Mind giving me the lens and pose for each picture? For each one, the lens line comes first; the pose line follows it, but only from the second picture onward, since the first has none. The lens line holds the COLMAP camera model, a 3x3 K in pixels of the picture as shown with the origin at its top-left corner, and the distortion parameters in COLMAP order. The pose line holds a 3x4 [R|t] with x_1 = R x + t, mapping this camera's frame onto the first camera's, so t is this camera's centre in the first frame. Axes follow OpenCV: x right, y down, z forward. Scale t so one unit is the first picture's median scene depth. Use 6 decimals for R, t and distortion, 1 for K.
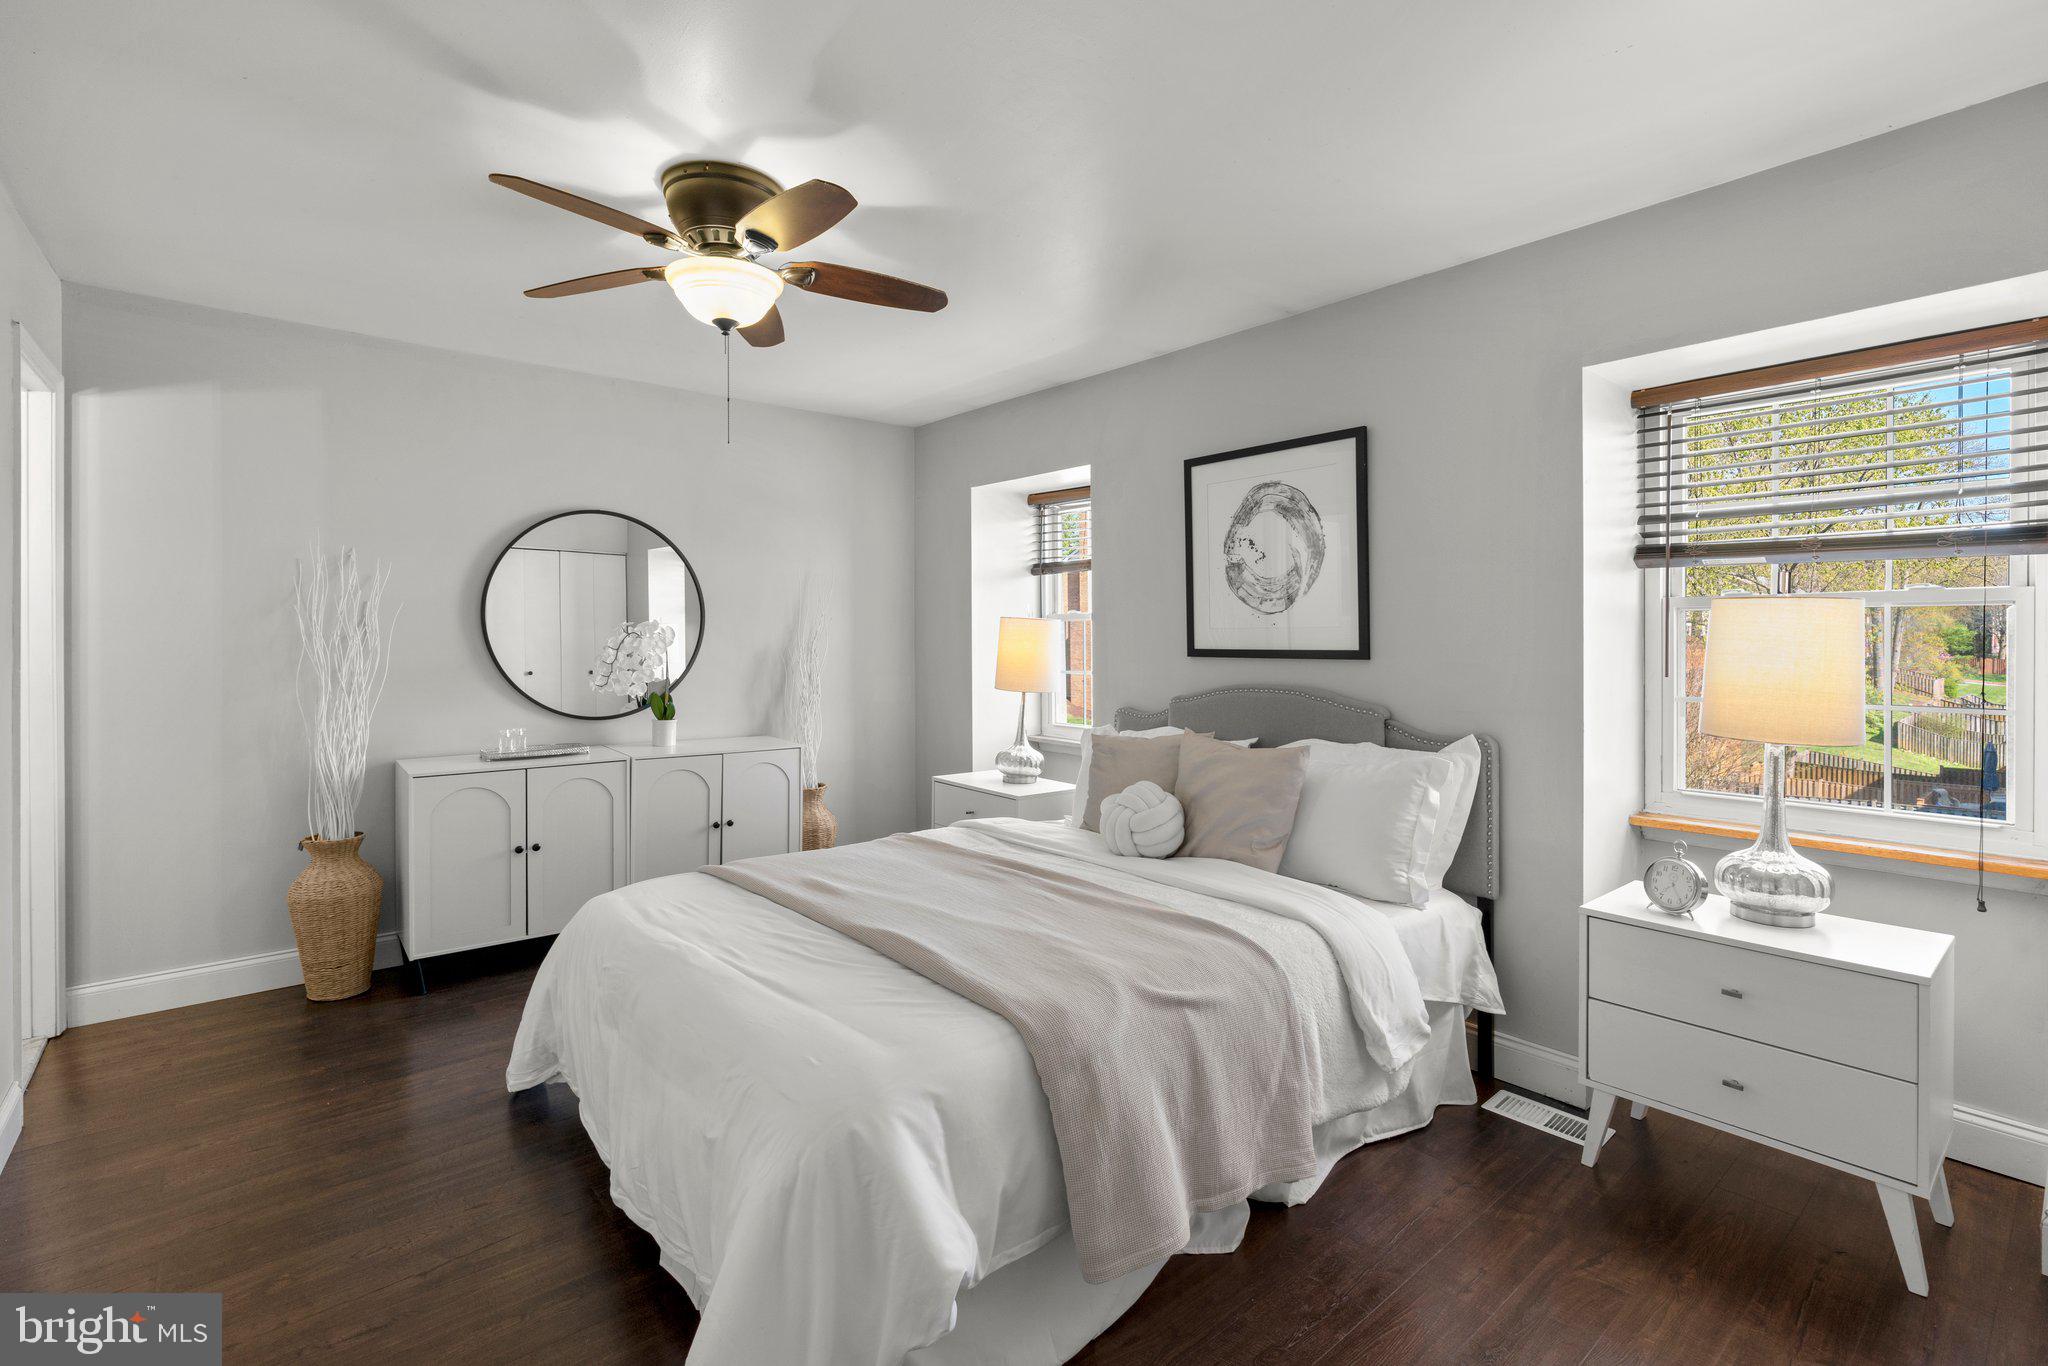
lens RADIAL K [[926.6, 0, 1032.9], [0, 926.6, 645.5], [0, 0, 1]] dist [-0.029503, 0.012925]
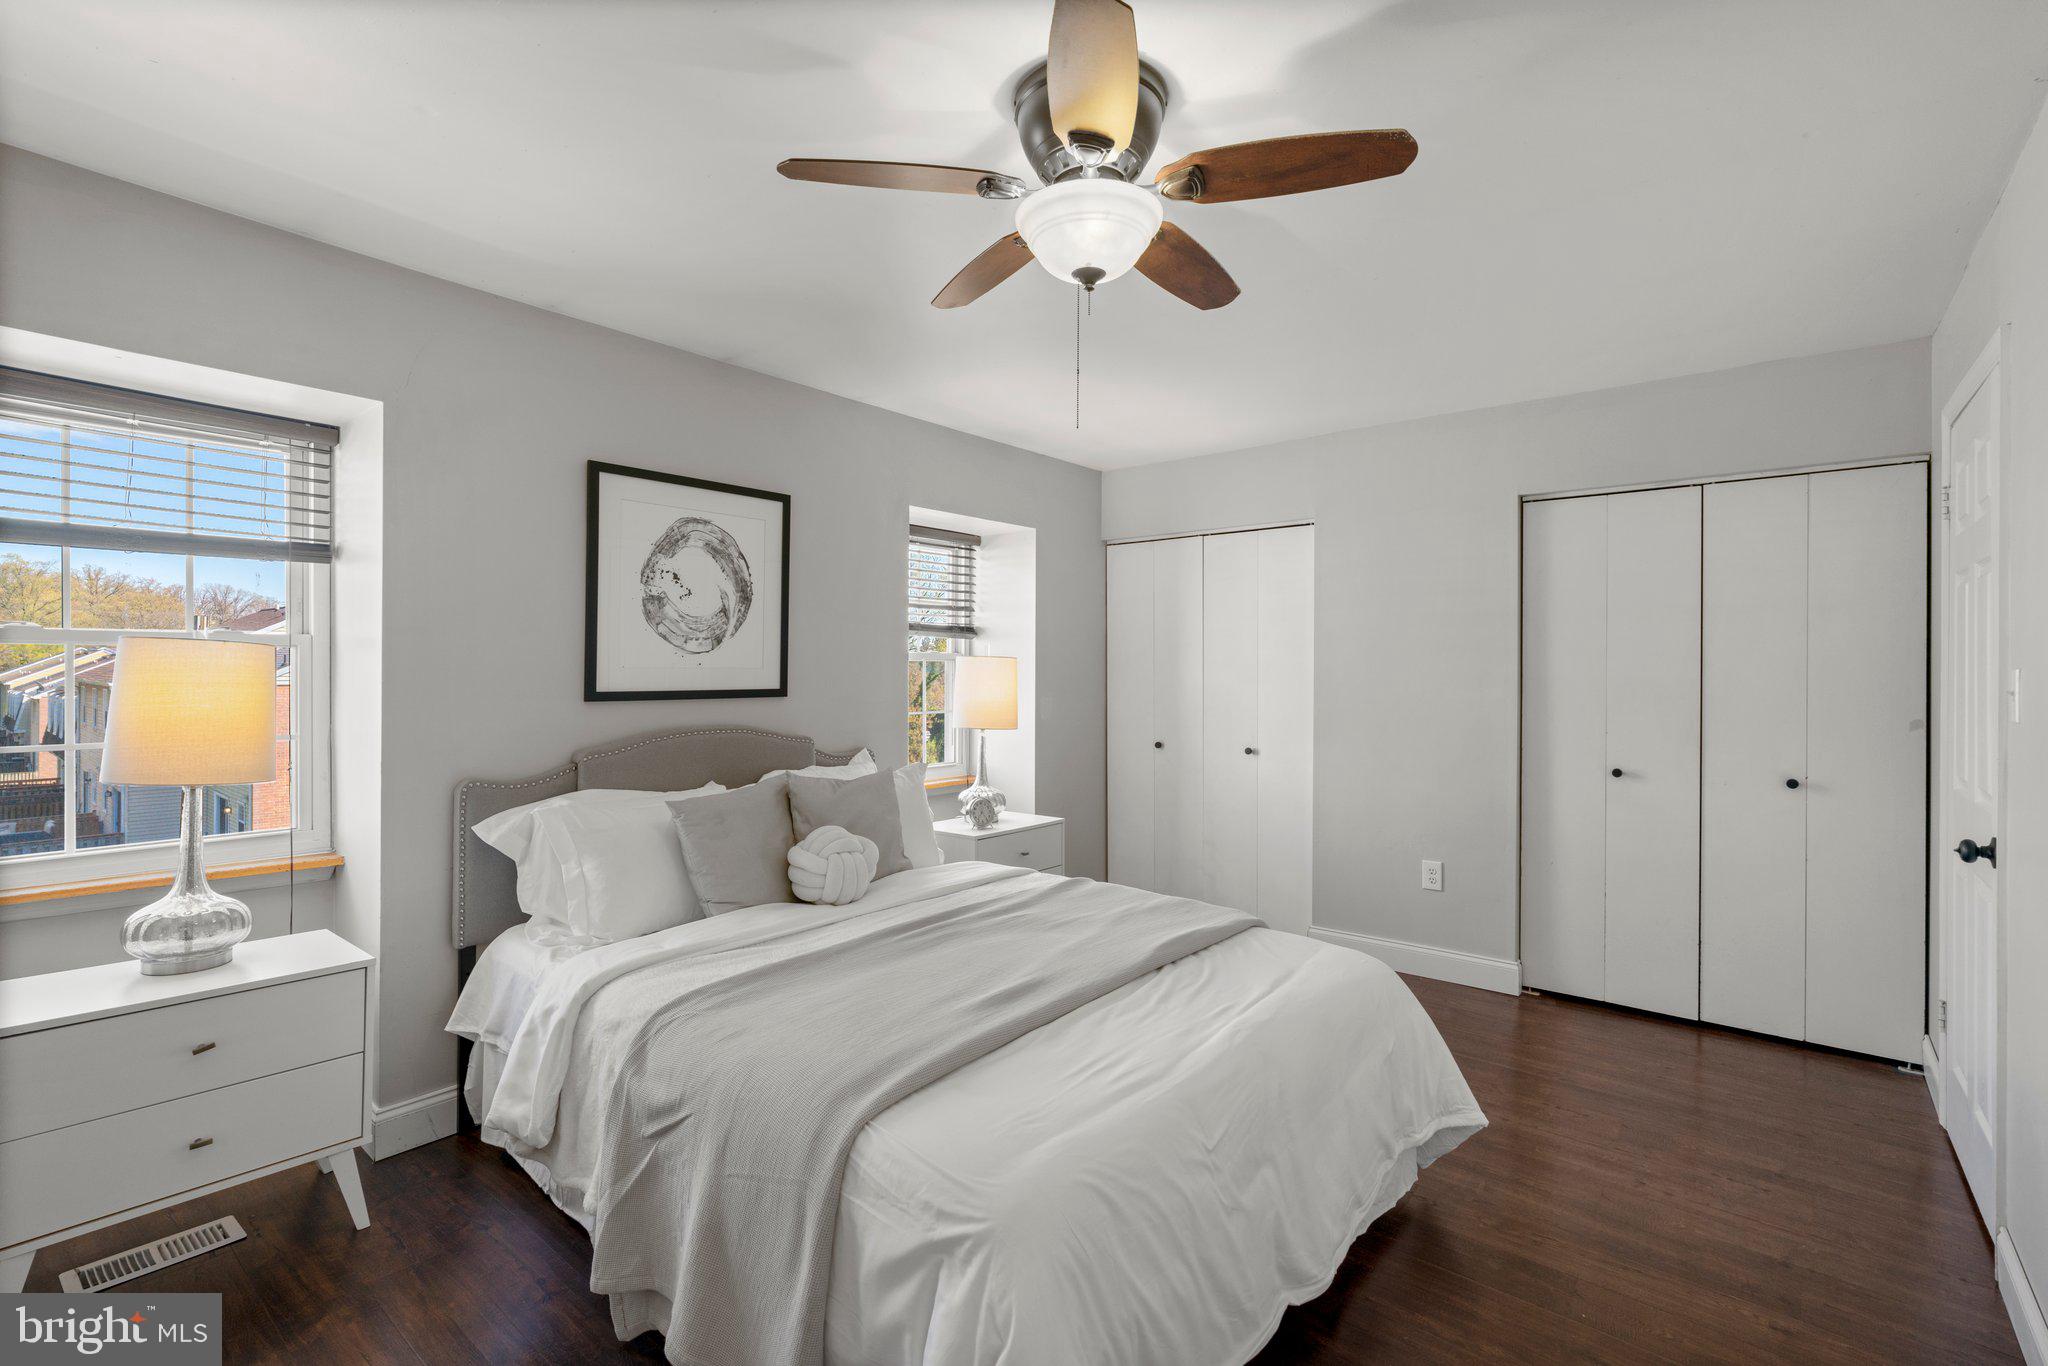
lens RADIAL K [[915.2, 0, 1029.0], [0, 915.2, 650.8], [0, 0, 1]] dist [-0.021291, -0.000046]
pose [[-0.173984, 0.020966, 0.984525, -0.738929], [0.003772, 0.999780, -0.020624, -0.015779], [-0.984741, 0.000125, -0.174025, 0.812675]]
